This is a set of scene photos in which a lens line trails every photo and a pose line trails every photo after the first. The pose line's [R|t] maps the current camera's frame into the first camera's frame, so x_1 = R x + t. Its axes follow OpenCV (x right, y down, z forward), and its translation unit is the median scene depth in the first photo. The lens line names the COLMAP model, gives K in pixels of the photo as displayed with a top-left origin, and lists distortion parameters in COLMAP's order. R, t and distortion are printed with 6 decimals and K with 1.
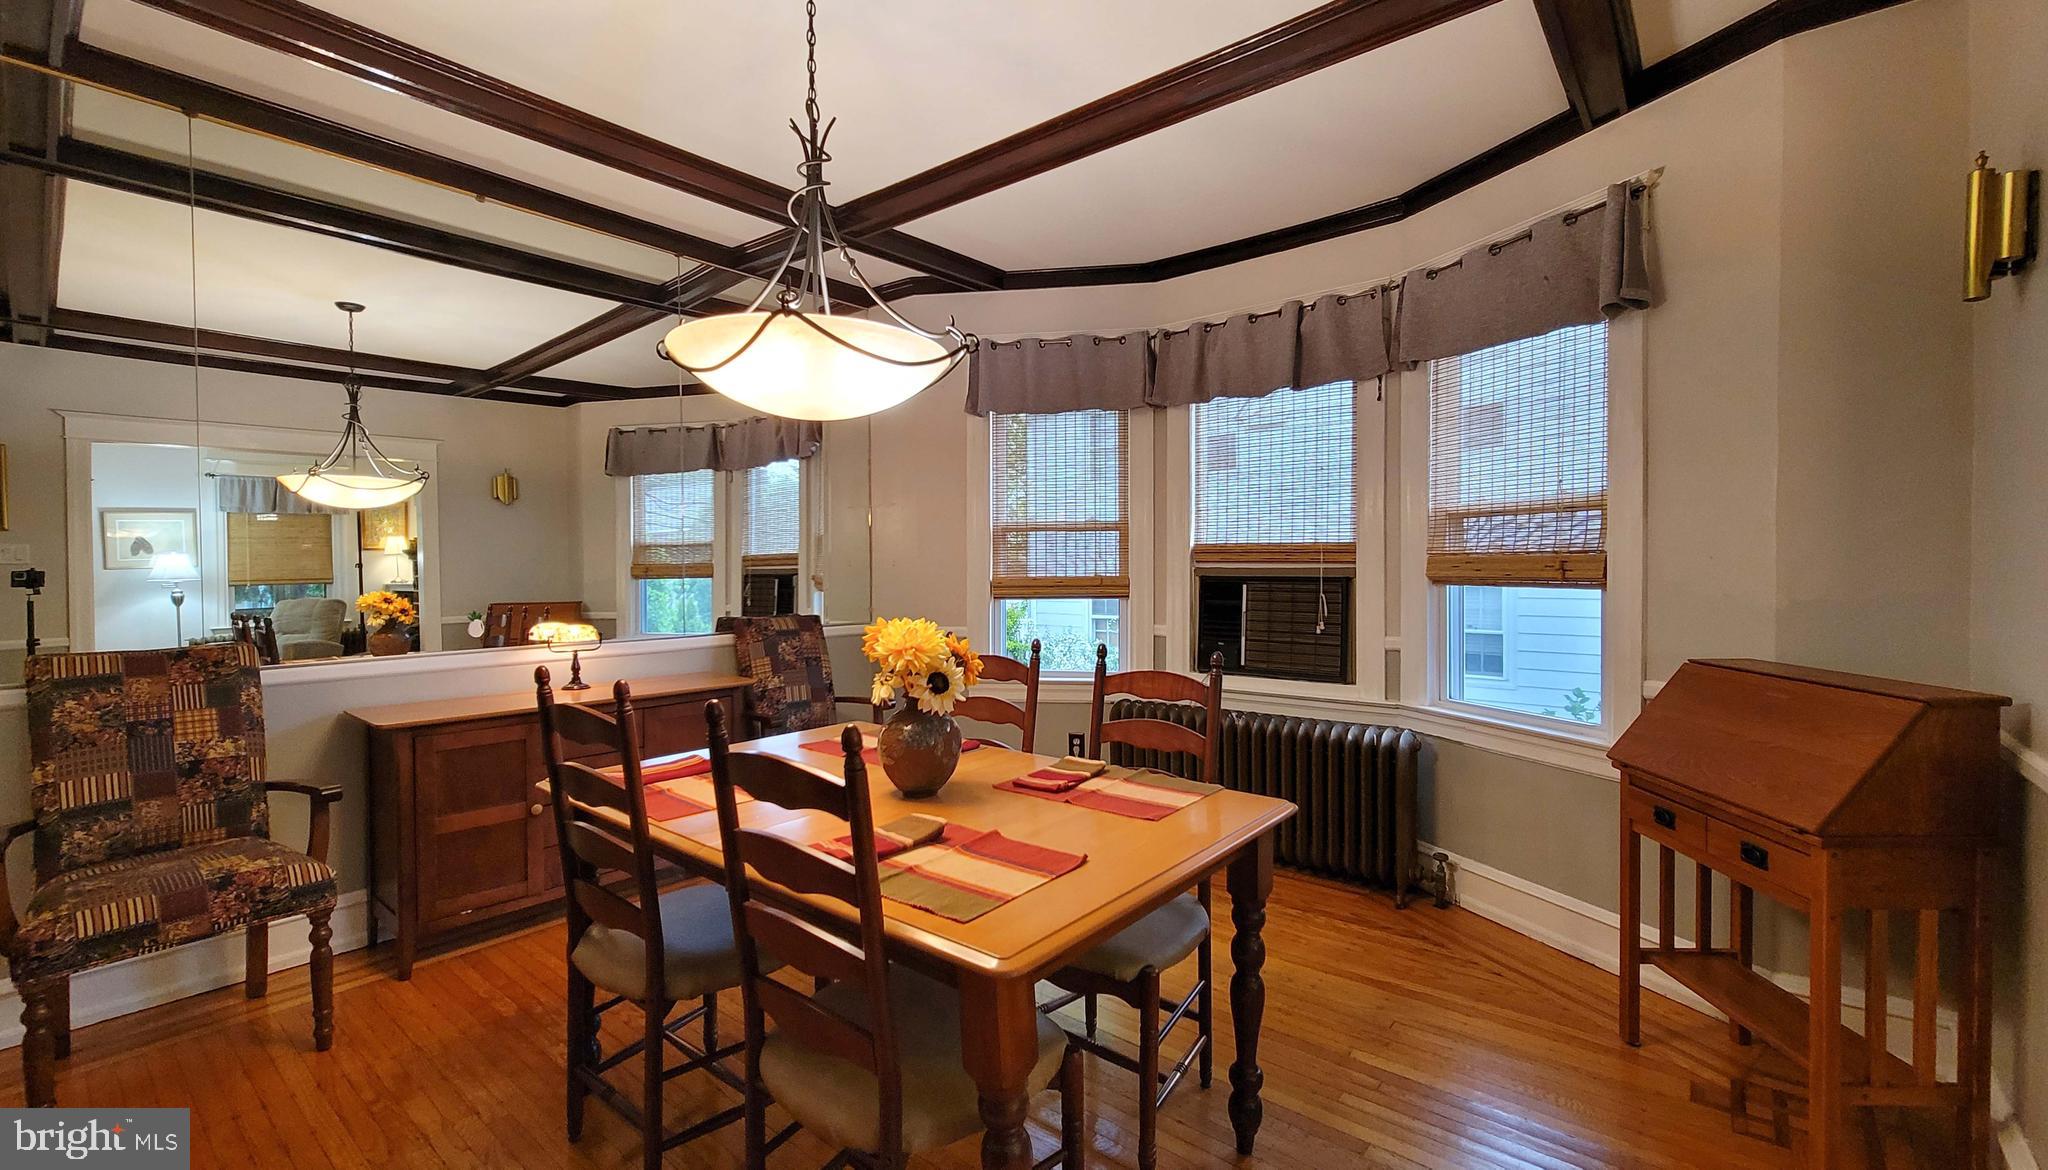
lens RADIAL K [[842.0, 0, 1023.1], [0, 842.0, 575.4], [0, 0, 1]] dist [0.000515, 0.000694]
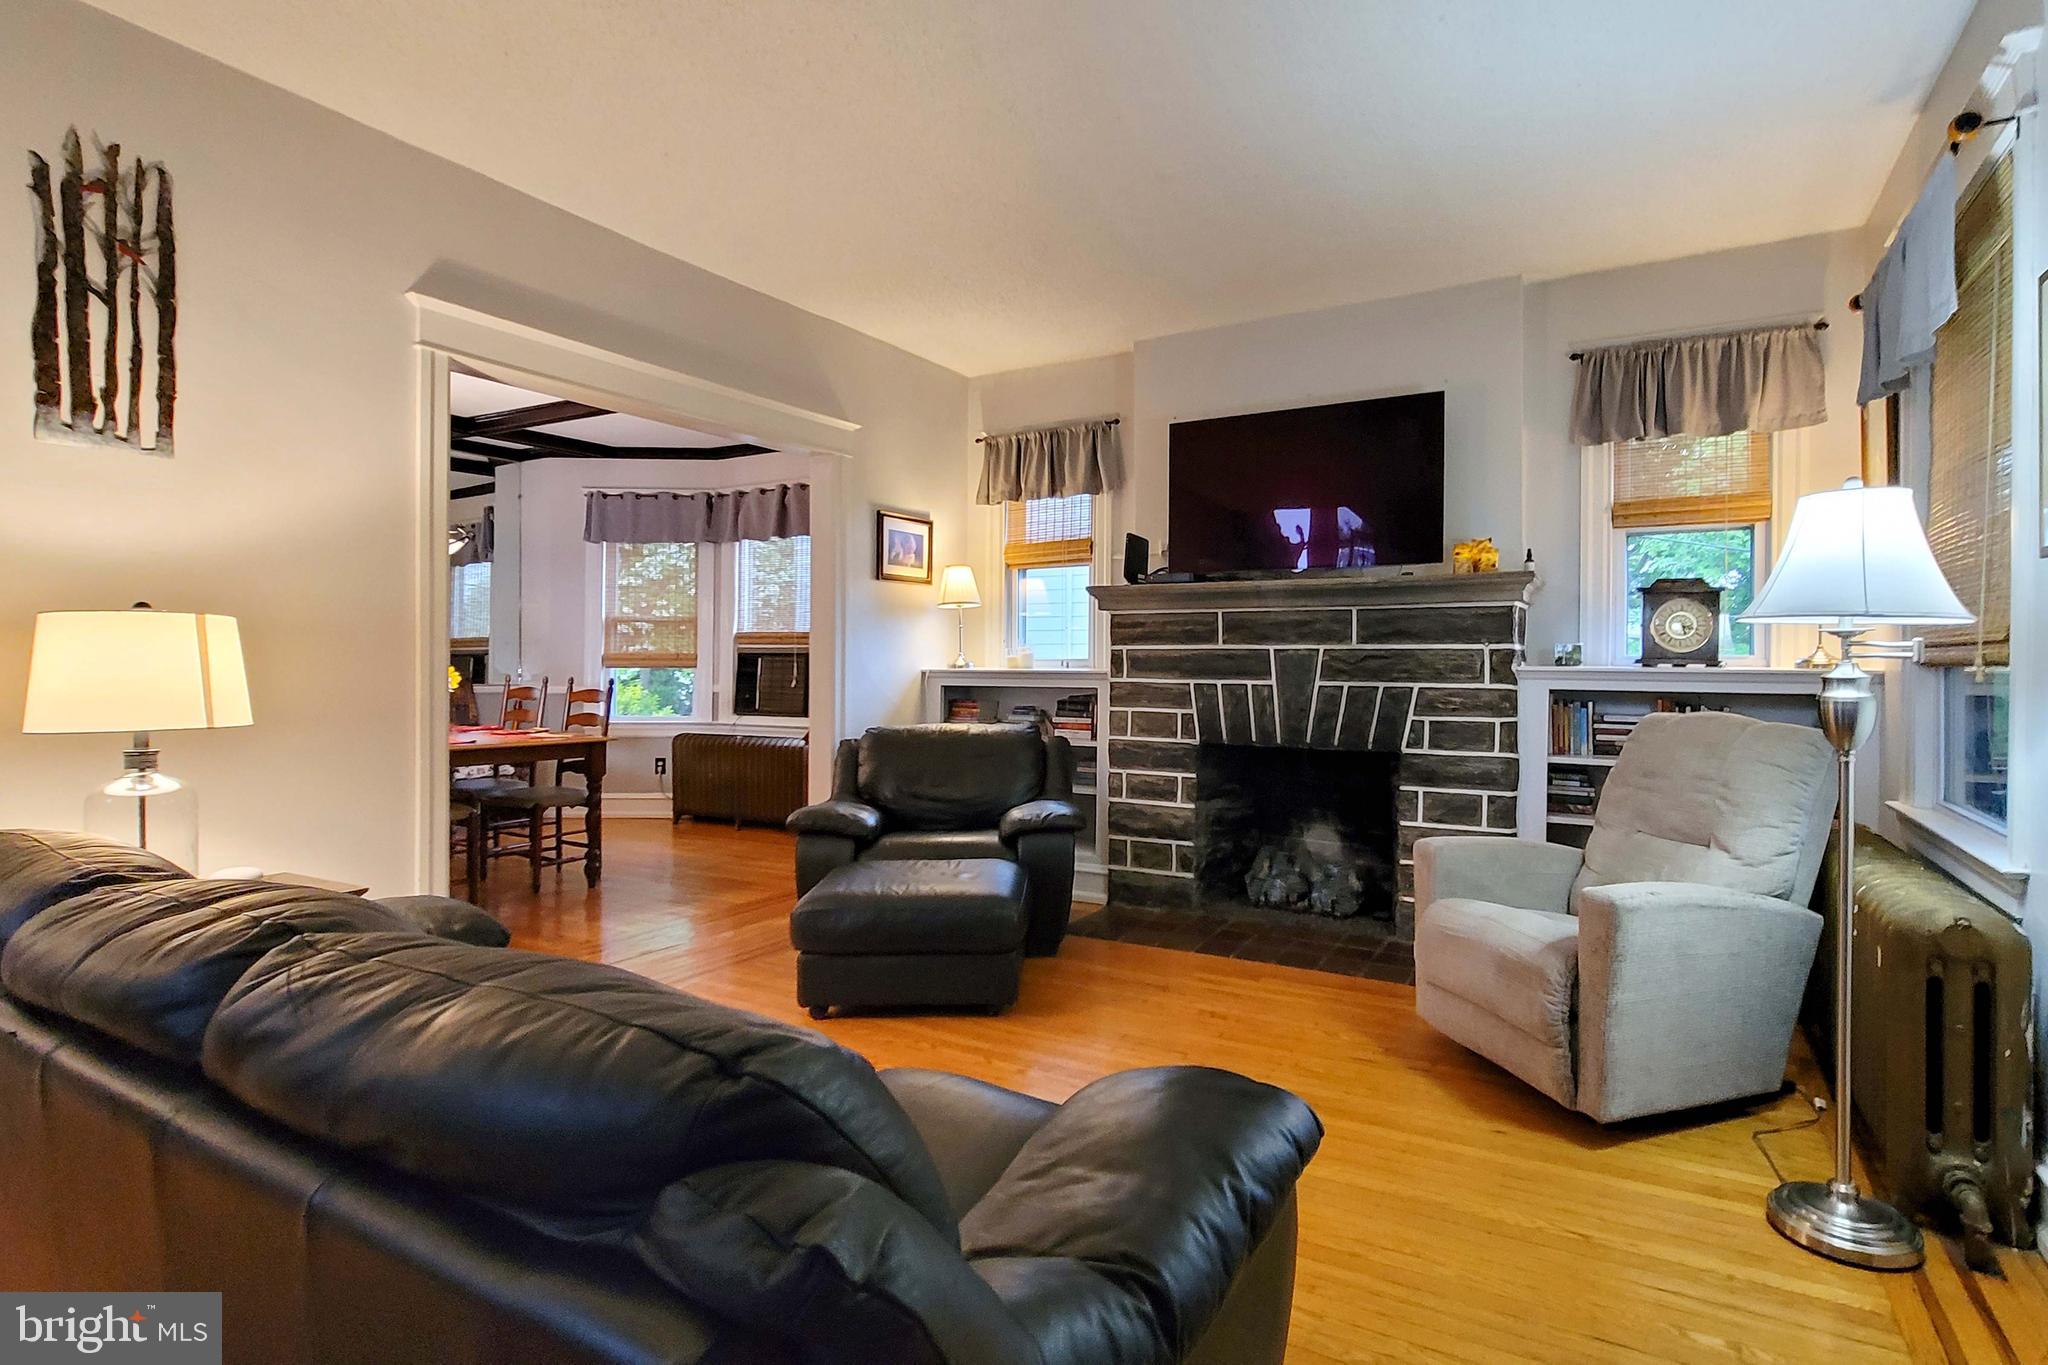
lens RADIAL K [[985.2, 0, 1110.2], [0, 985.2, 666.6], [0, 0, 1]] dist [-0.001699, -0.000732]
pose [[0.980453, 0.011542, 0.196415, 0.577685], [-0.008778, 0.999850, -0.014934, 0.052170], [-0.196558, 0.012918, 0.980407, -1.001329]]
